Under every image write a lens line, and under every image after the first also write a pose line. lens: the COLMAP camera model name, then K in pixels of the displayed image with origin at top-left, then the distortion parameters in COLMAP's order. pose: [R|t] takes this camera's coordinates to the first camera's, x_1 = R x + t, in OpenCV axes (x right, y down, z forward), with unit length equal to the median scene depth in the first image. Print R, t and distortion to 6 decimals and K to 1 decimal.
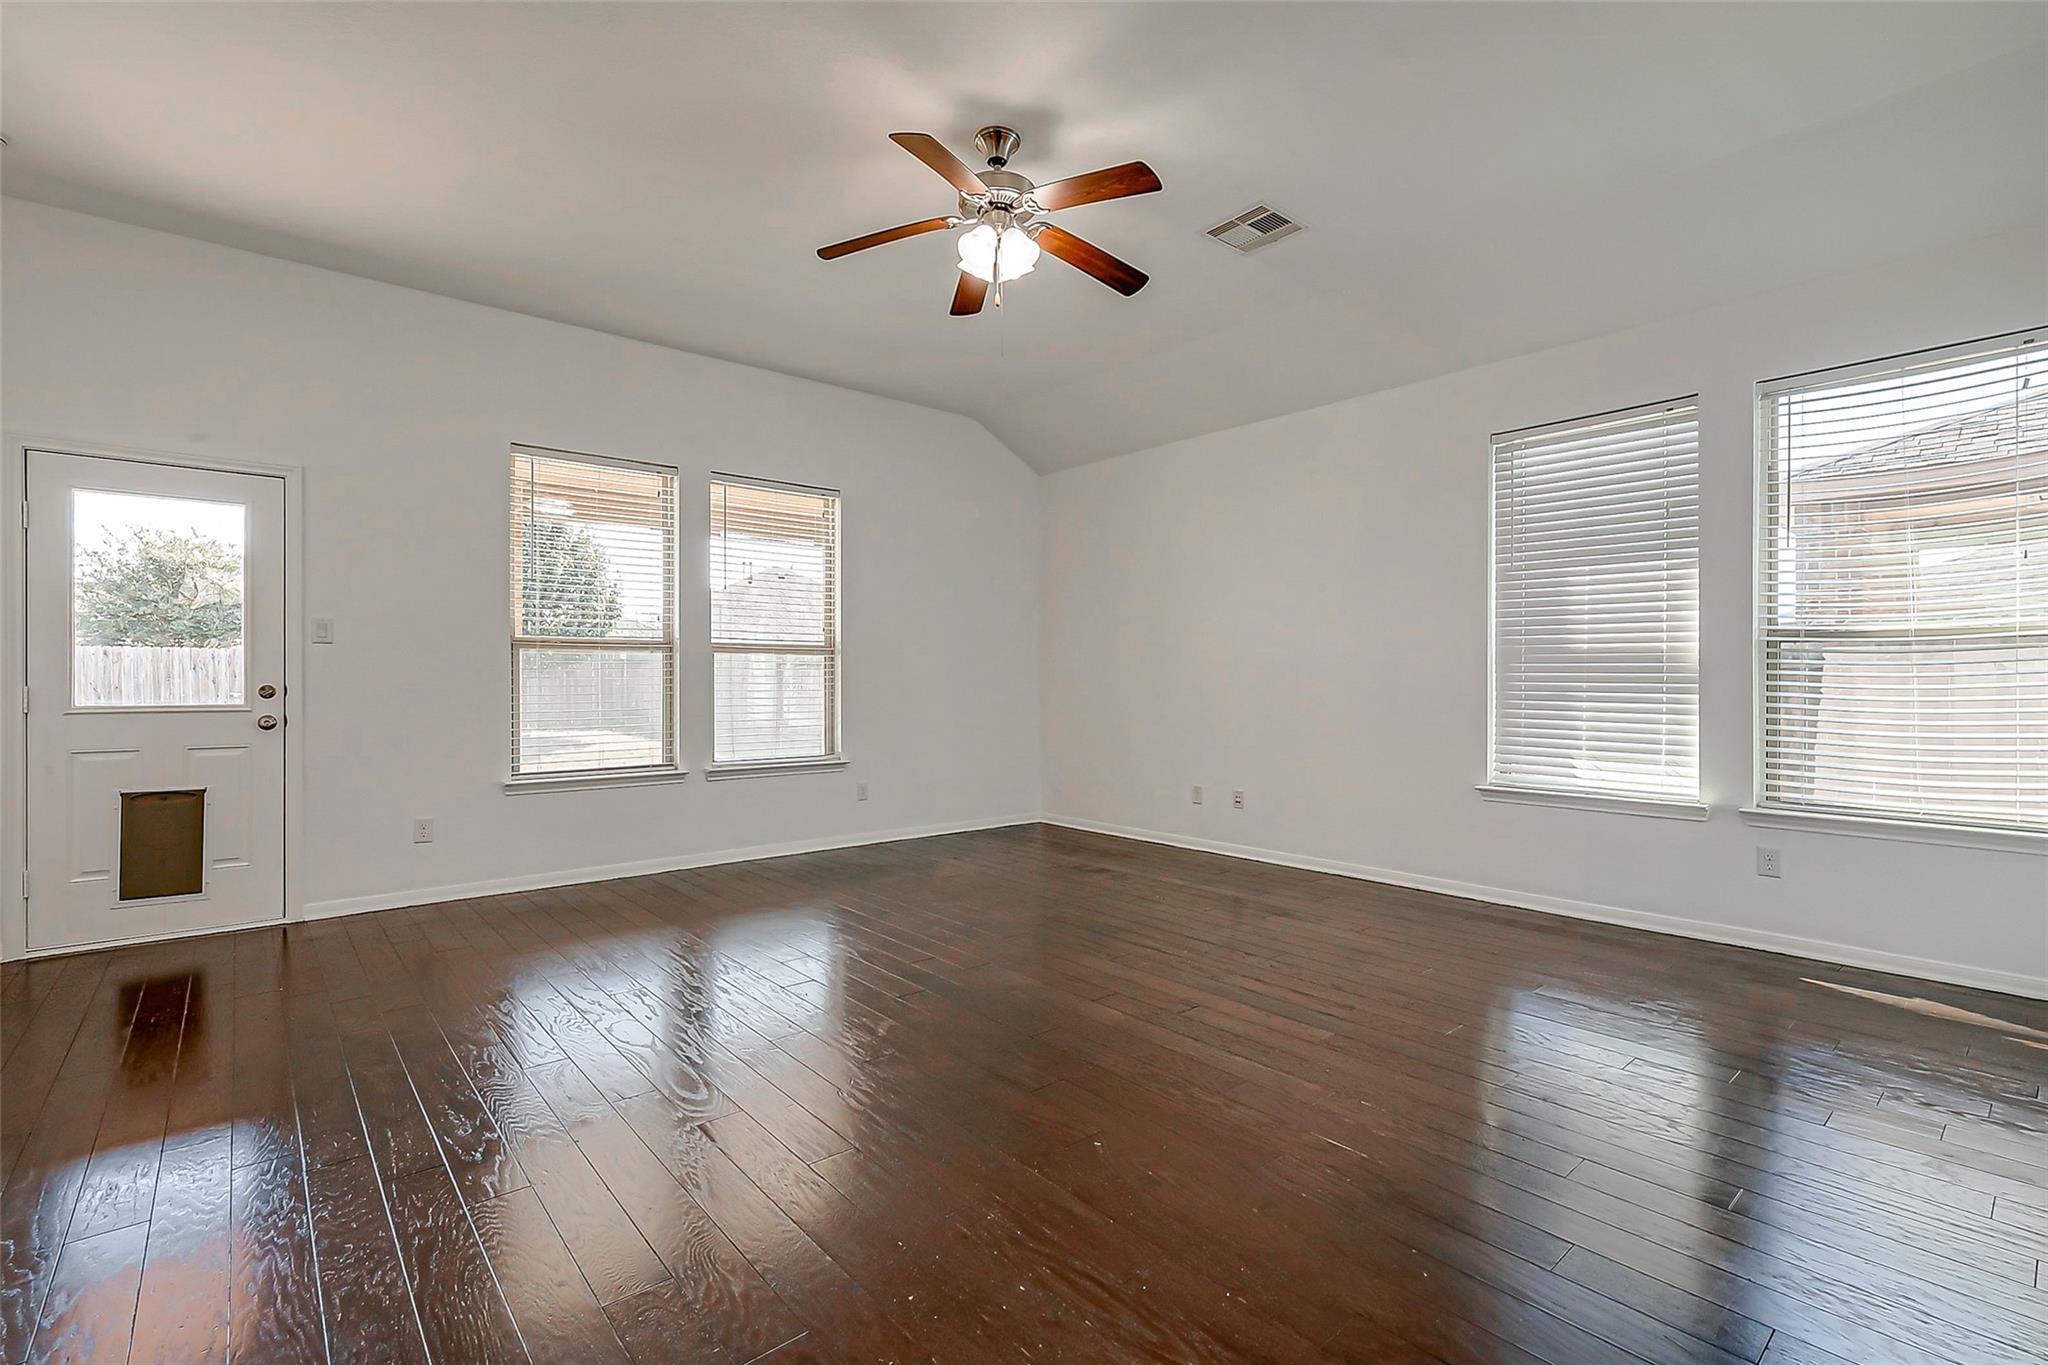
lens RADIAL K [[914.5, 0, 1018.0], [0, 914.5, 681.1], [0, 0, 1]] dist [-0.004875, 0.000095]
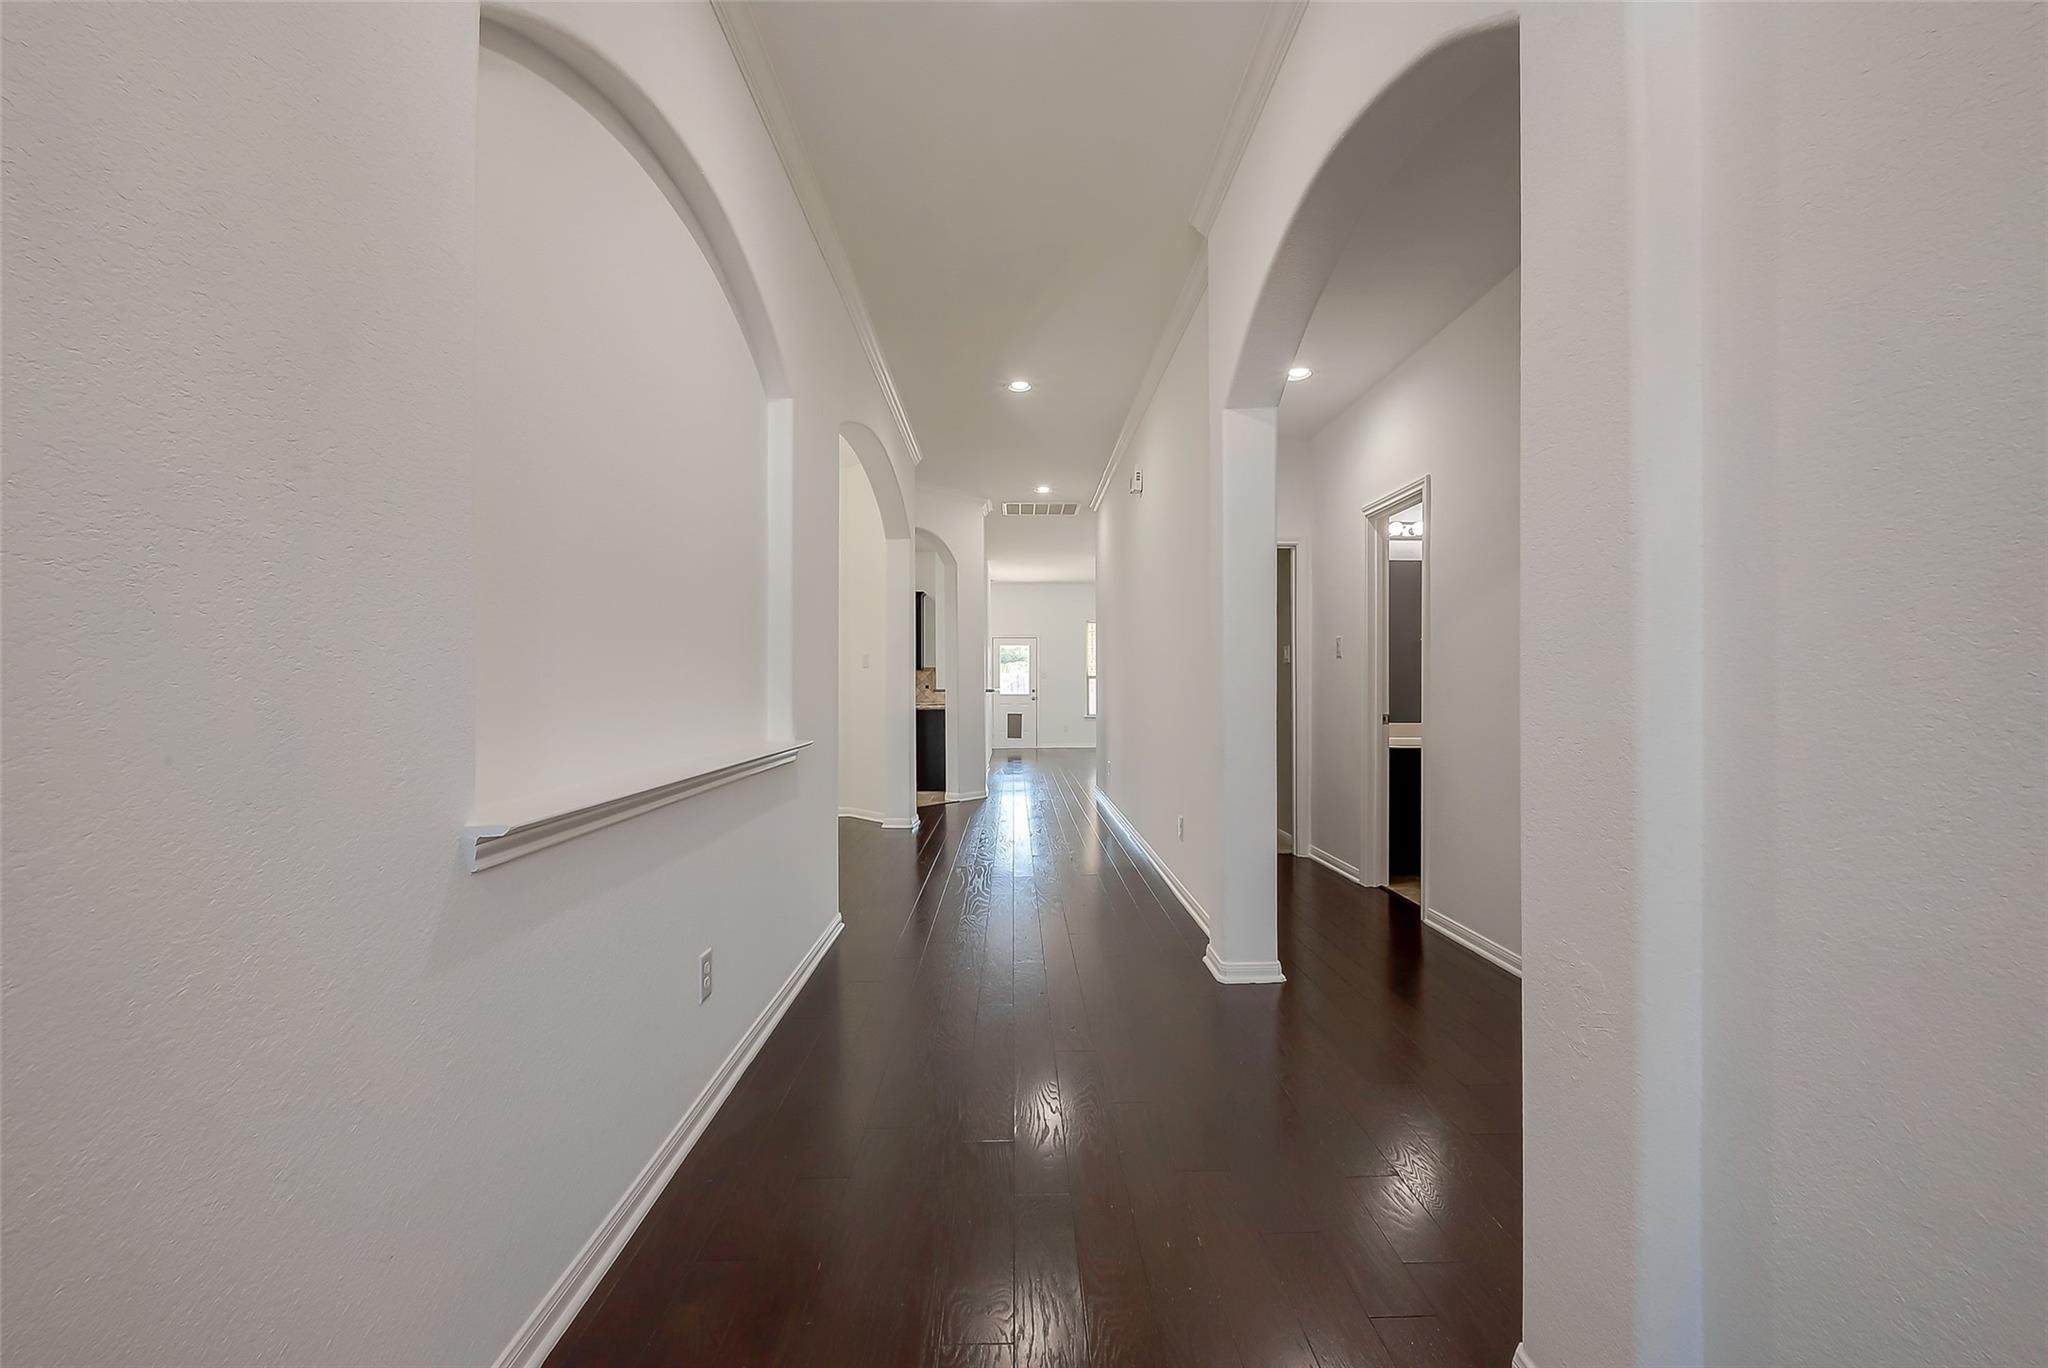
lens RADIAL K [[825.5, 0, 1026.2], [0, 825.5, 686.3], [0, 0, 1]] dist [0.000484, 0.001140]
pose [[0.777122, -0.006043, -0.629322, 1.527885], [-0.003910, 0.999888, -0.014430, 0.048837], [0.629338, 0.013675, 0.777011, -1.959297]]
